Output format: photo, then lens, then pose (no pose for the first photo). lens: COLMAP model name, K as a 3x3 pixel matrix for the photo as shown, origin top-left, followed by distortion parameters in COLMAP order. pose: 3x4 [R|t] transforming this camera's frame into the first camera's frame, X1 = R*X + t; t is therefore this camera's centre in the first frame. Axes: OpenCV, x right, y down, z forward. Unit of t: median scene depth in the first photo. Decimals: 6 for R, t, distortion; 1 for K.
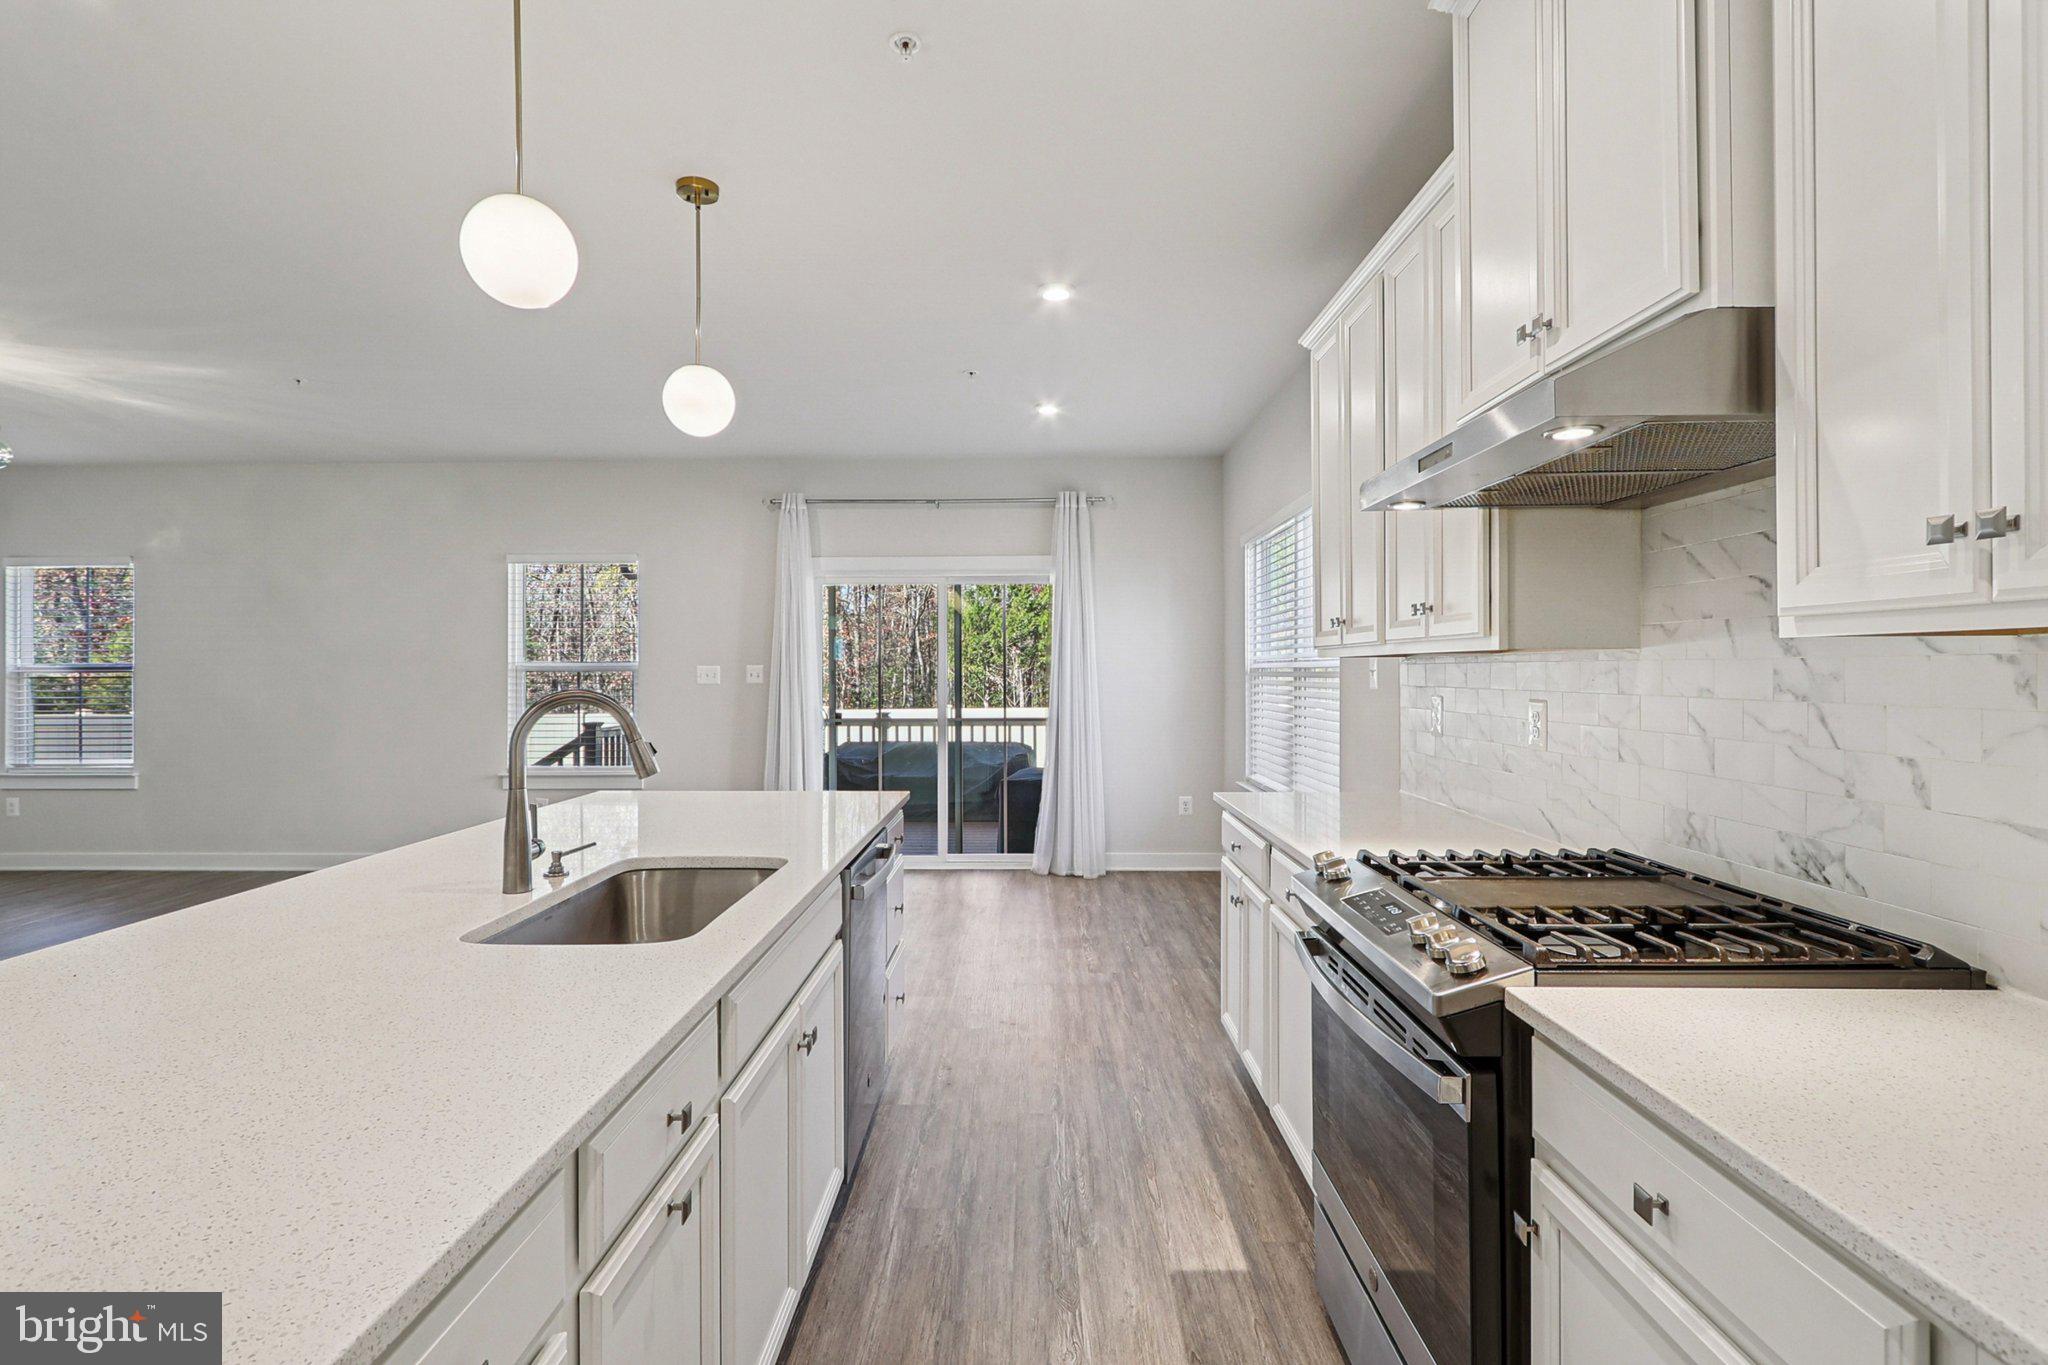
lens RADIAL K [[943.4, 0, 1026.7], [0, 943.4, 682.6], [0, 0, 1]] dist [0.003485, -0.002411]
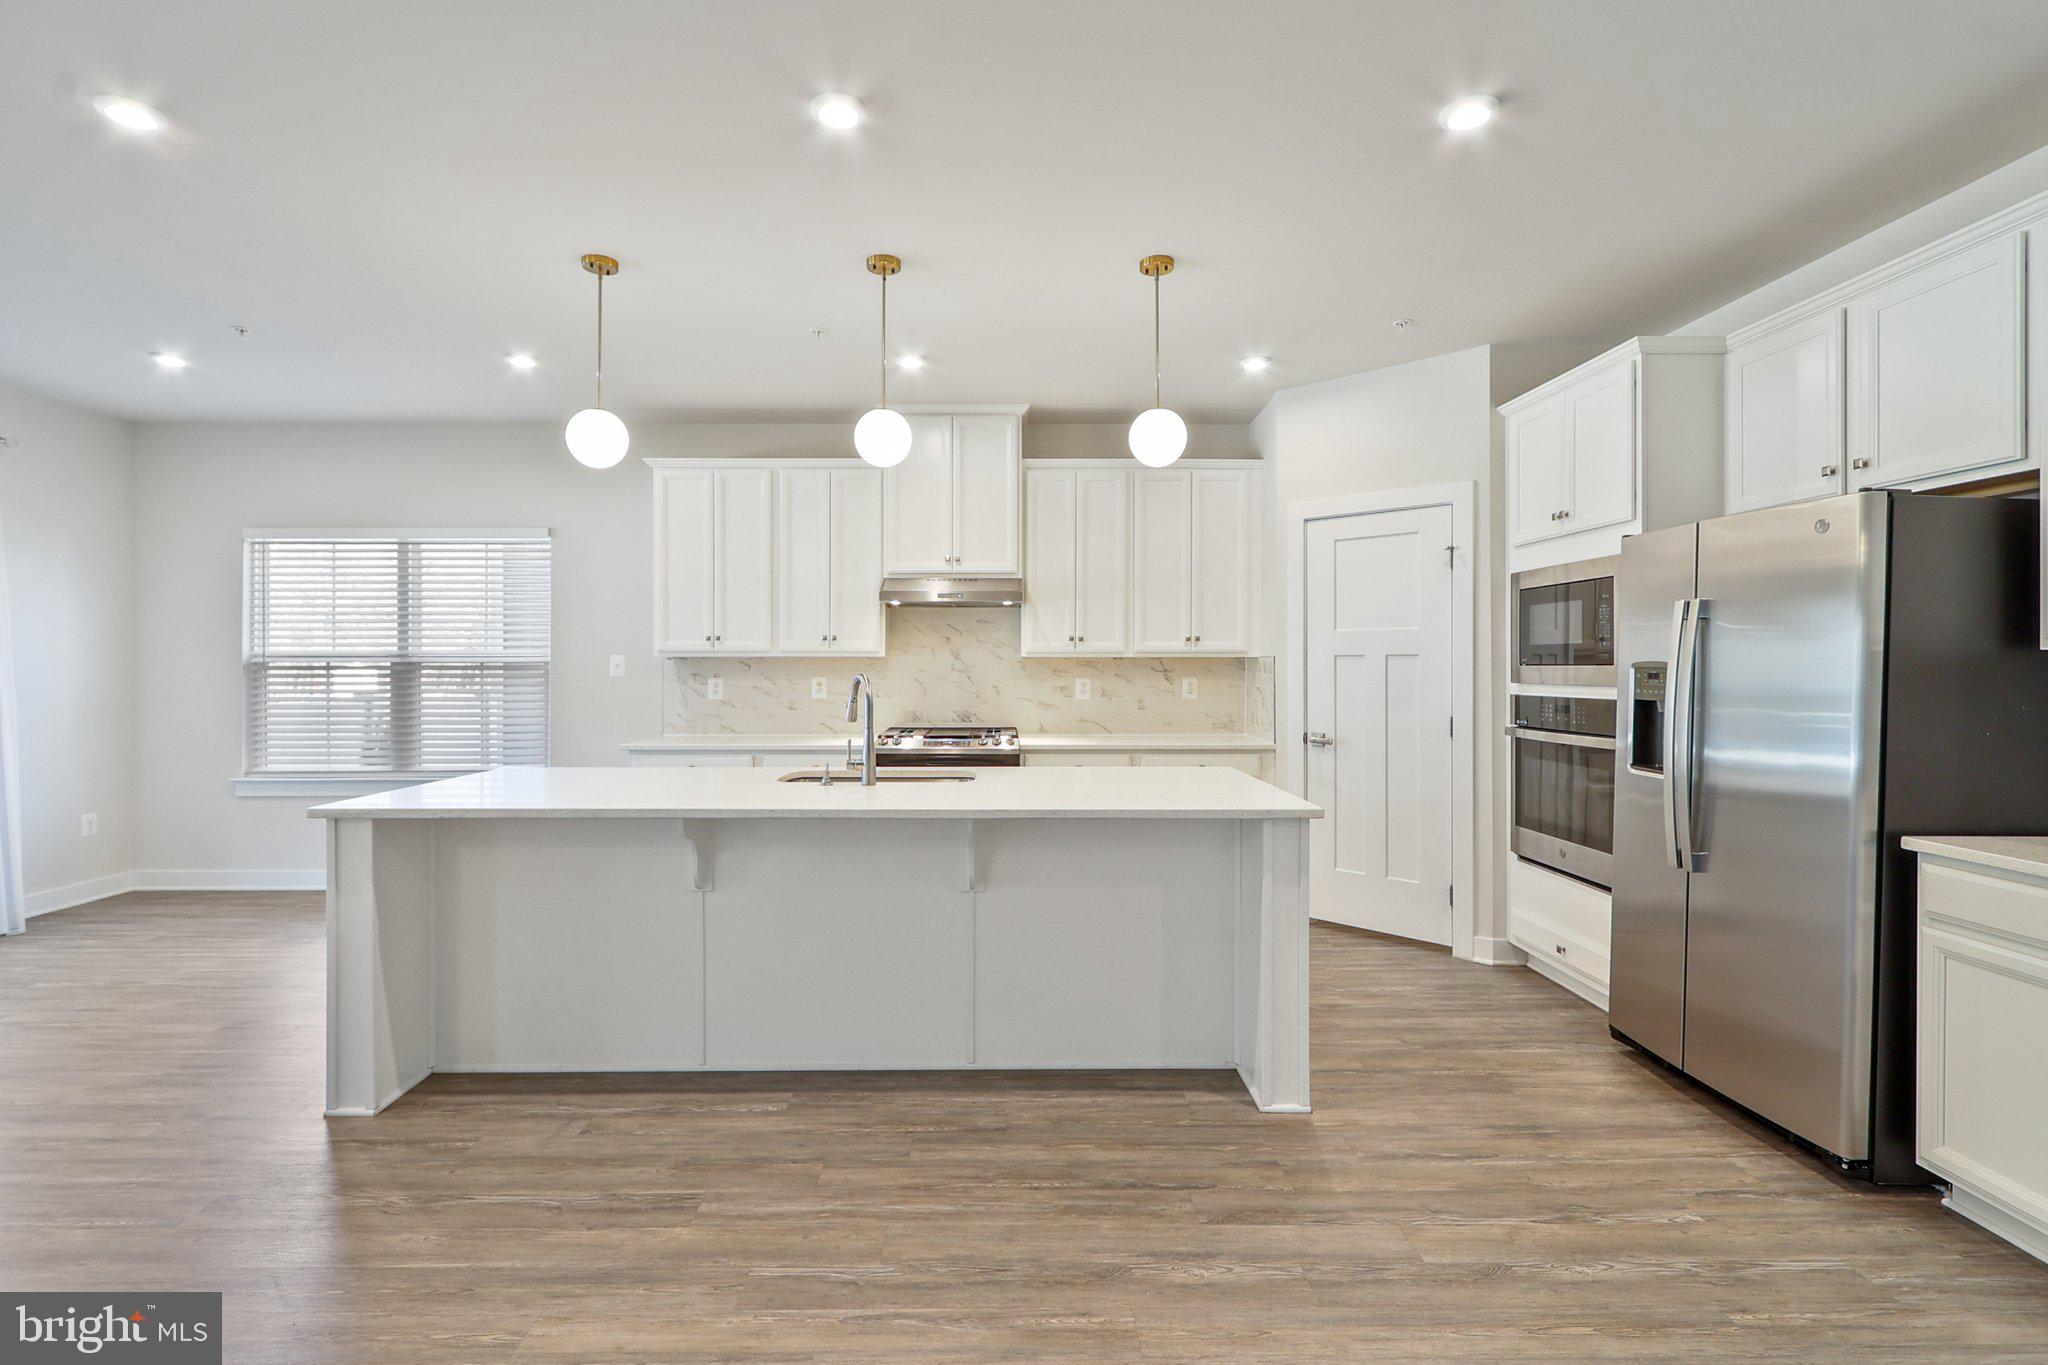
lens RADIAL K [[943.4, 0, 998.4], [0, 943.4, 670.2], [0, 0, 1]] dist [0.003485, -0.002411]
pose [[-0.008396, -0.004136, 0.999956, -1.619151], [0.012653, 0.999911, 0.004242, -0.002928], [-0.999885, 0.012688, -0.008343, 0.512501]]
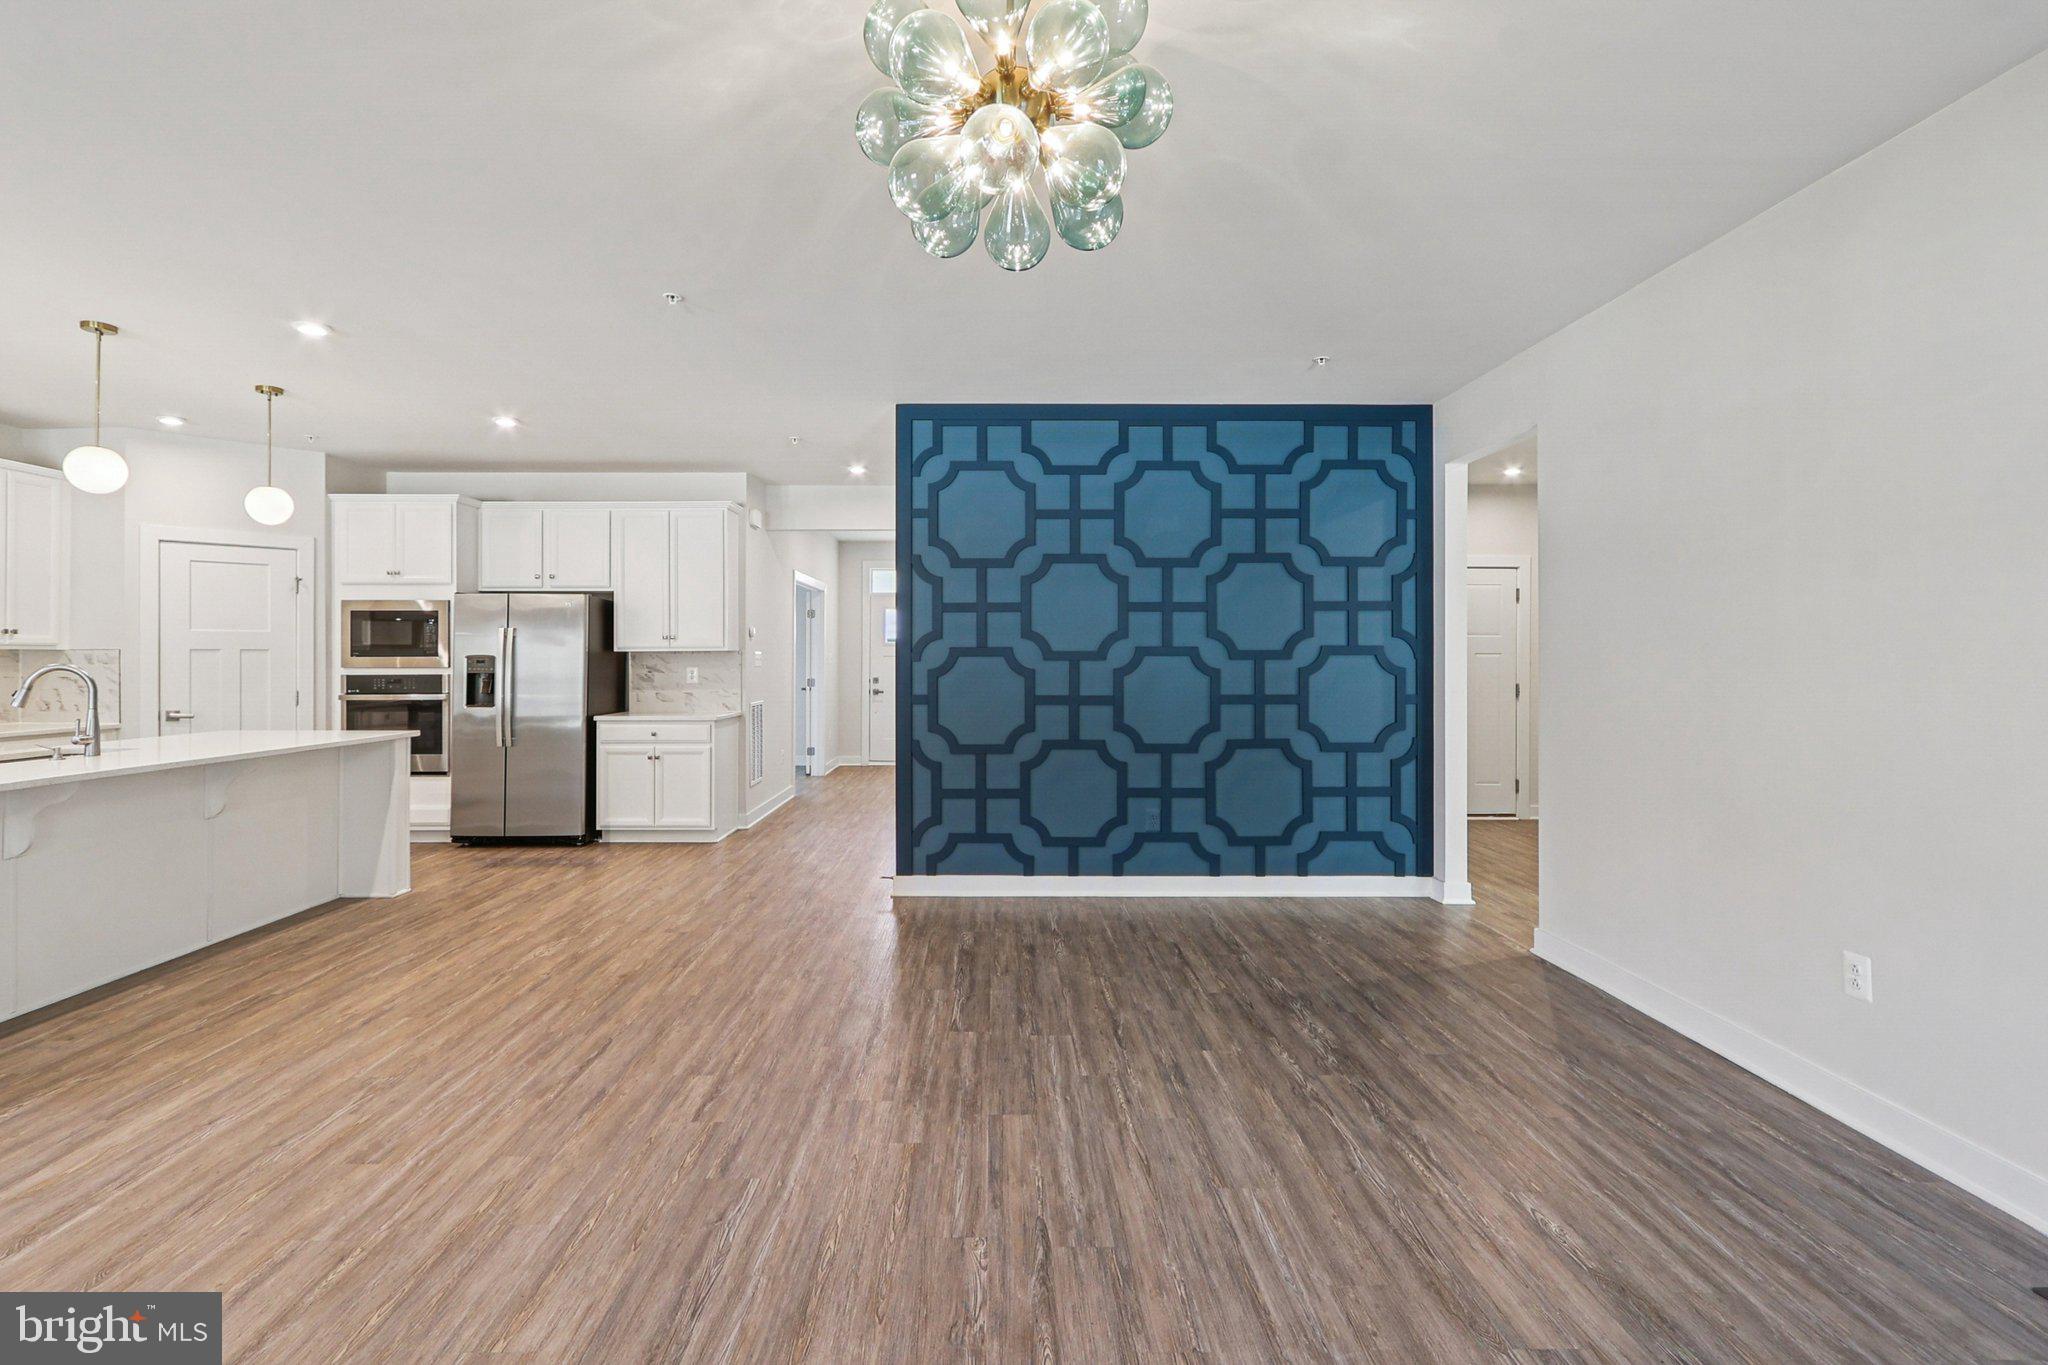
lens RADIAL K [[943.4, 0, 995.1], [0, 943.4, 665.0], [0, 0, 1]] dist [0.003485, -0.002411]
pose [[-0.999963, 0.003974, -0.007599, -1.804307], [0.003809, 0.999759, 0.021621, -0.019624], [0.007683, 0.021591, -0.999737, 2.185978]]
